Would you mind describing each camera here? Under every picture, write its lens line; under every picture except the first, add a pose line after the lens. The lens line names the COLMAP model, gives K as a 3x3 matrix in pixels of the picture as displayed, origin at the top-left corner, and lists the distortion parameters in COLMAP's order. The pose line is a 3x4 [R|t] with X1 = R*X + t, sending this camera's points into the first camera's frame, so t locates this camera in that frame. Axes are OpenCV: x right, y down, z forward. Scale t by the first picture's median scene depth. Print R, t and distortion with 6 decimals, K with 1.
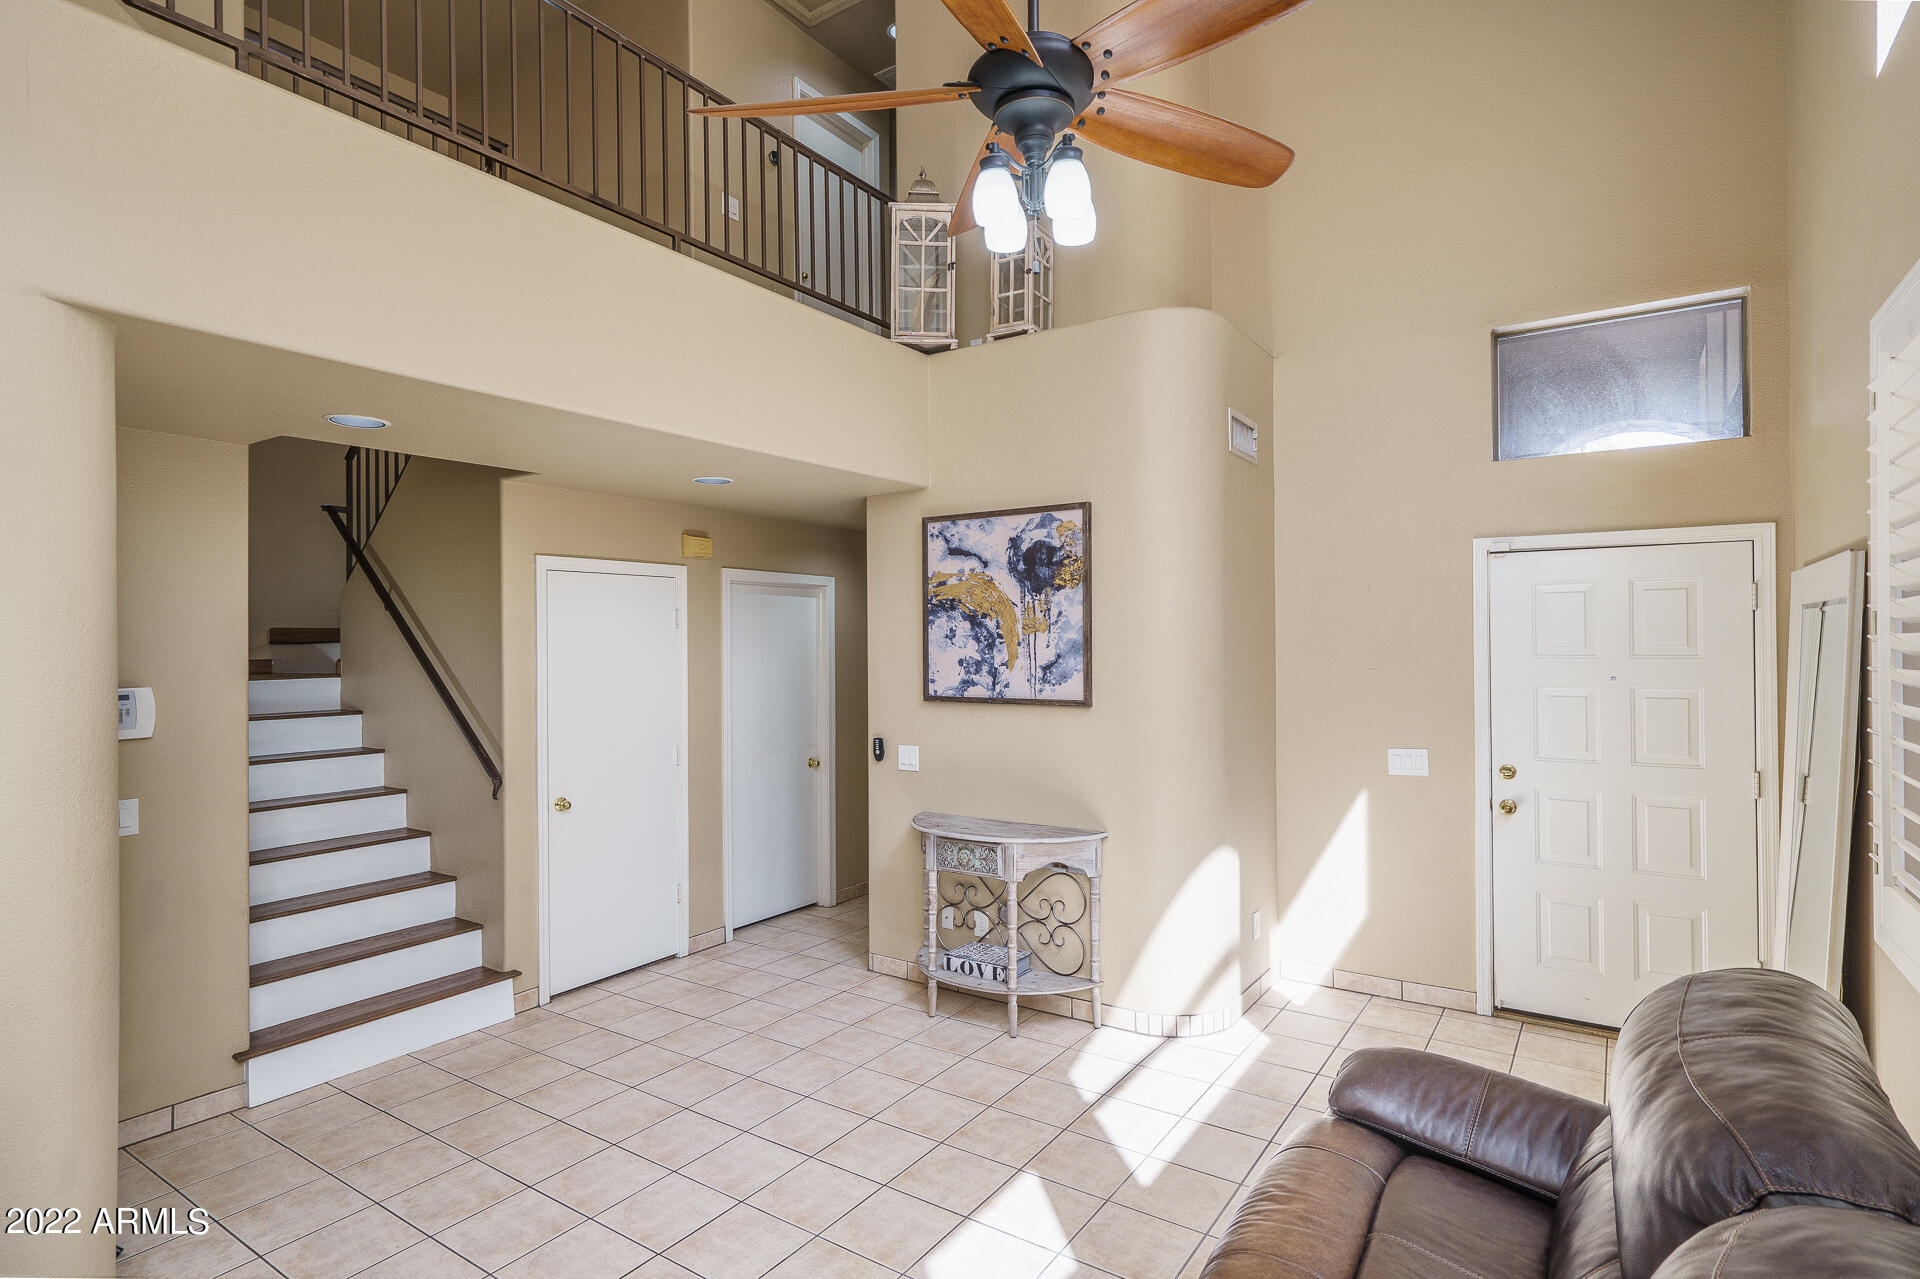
lens RADIAL K [[979.2, 0, 962.9], [0, 979.2, 640.7], [0, 0, 1]] dist [-0.000899, -0.000020]
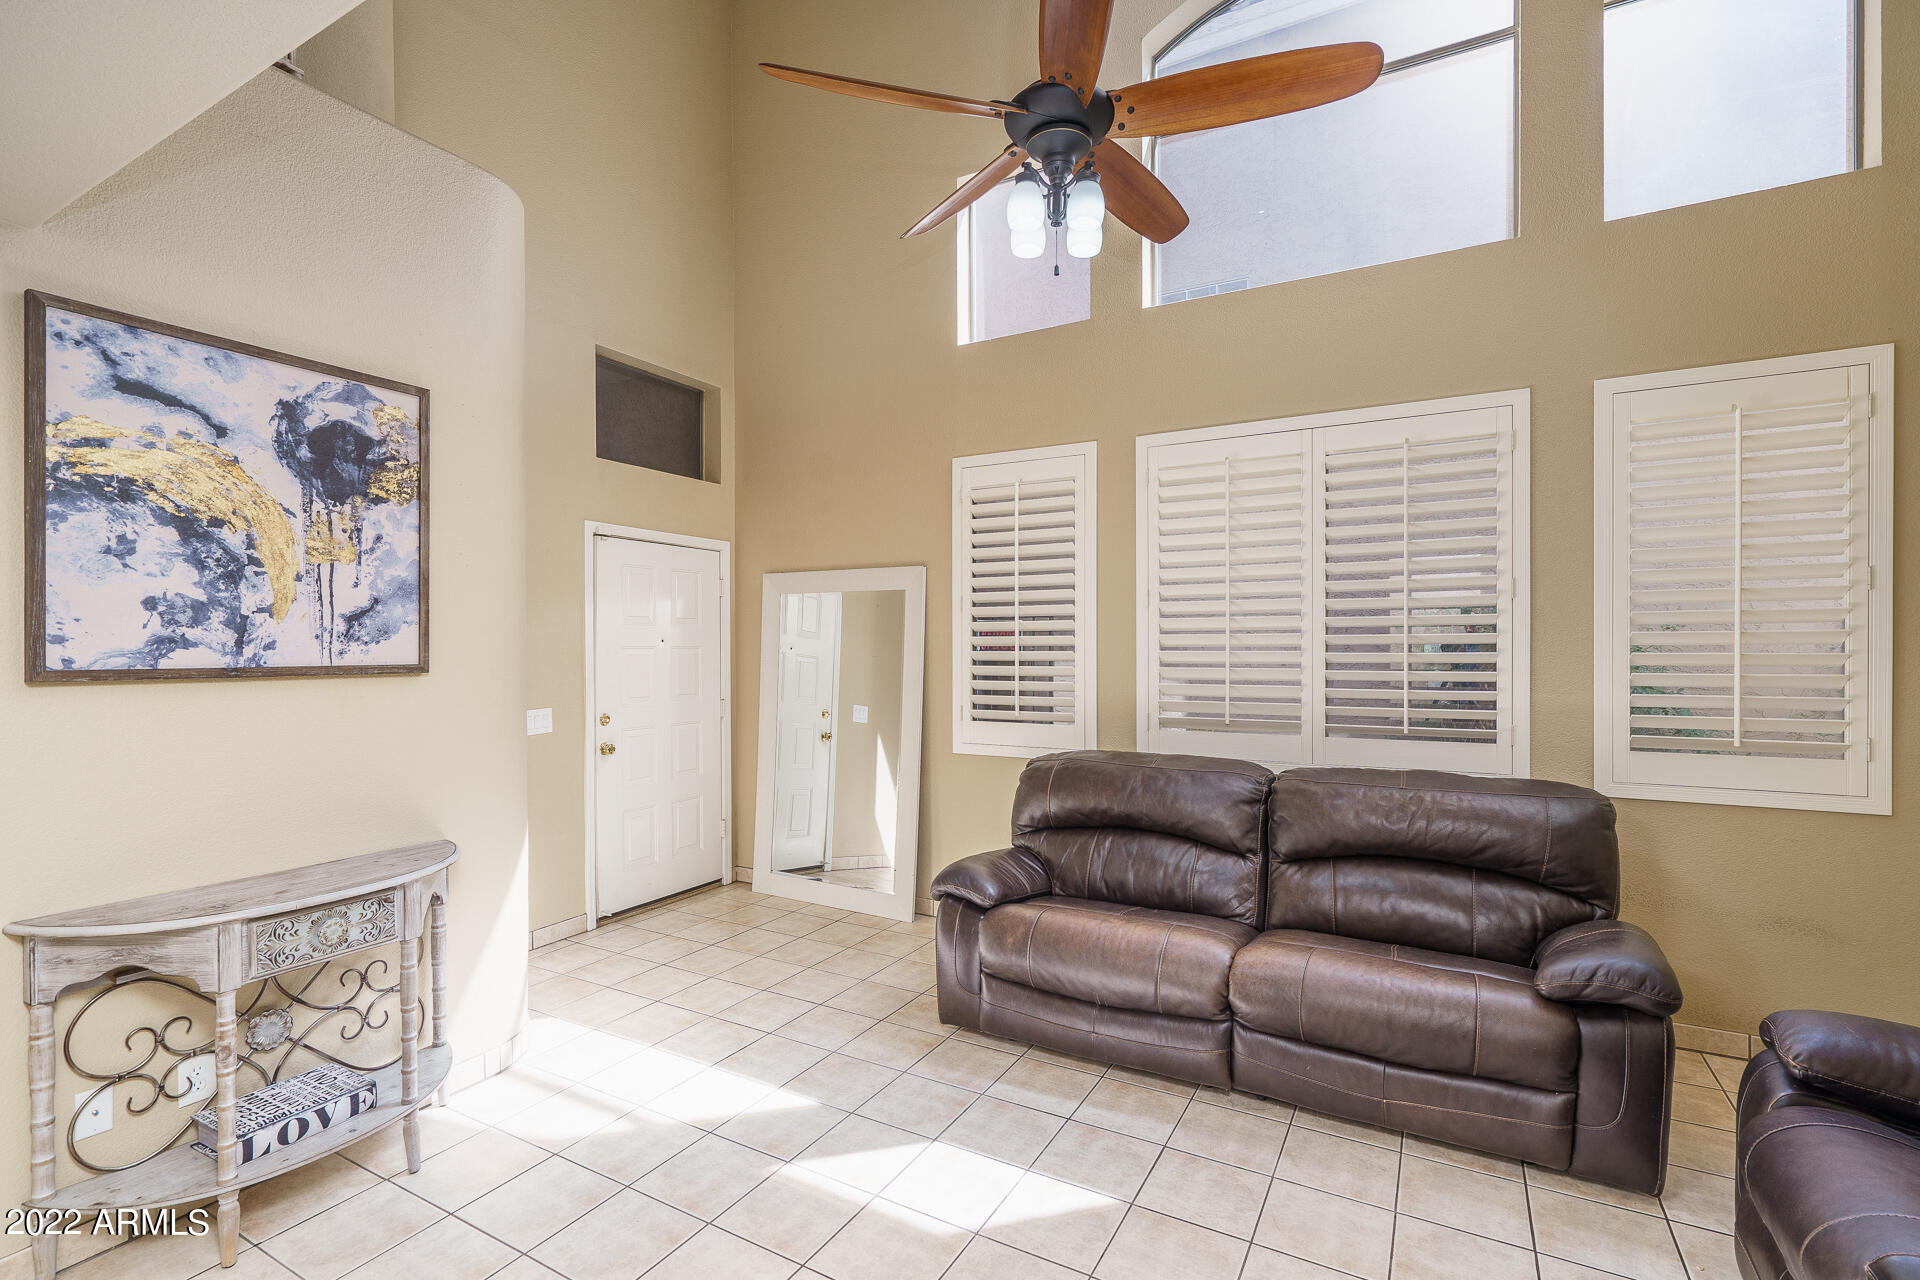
lens RADIAL K [[879.4, 0, 958.1], [0, 879.4, 653.1], [0, 0, 1]] dist [-0.001837, 0.000058]
pose [[-0.083532, -0.000029, 0.996505, -0.520773], [-0.002730, 0.999996, -0.000200, 0.048976], [-0.996501, -0.002737, -0.083532, 0.624517]]
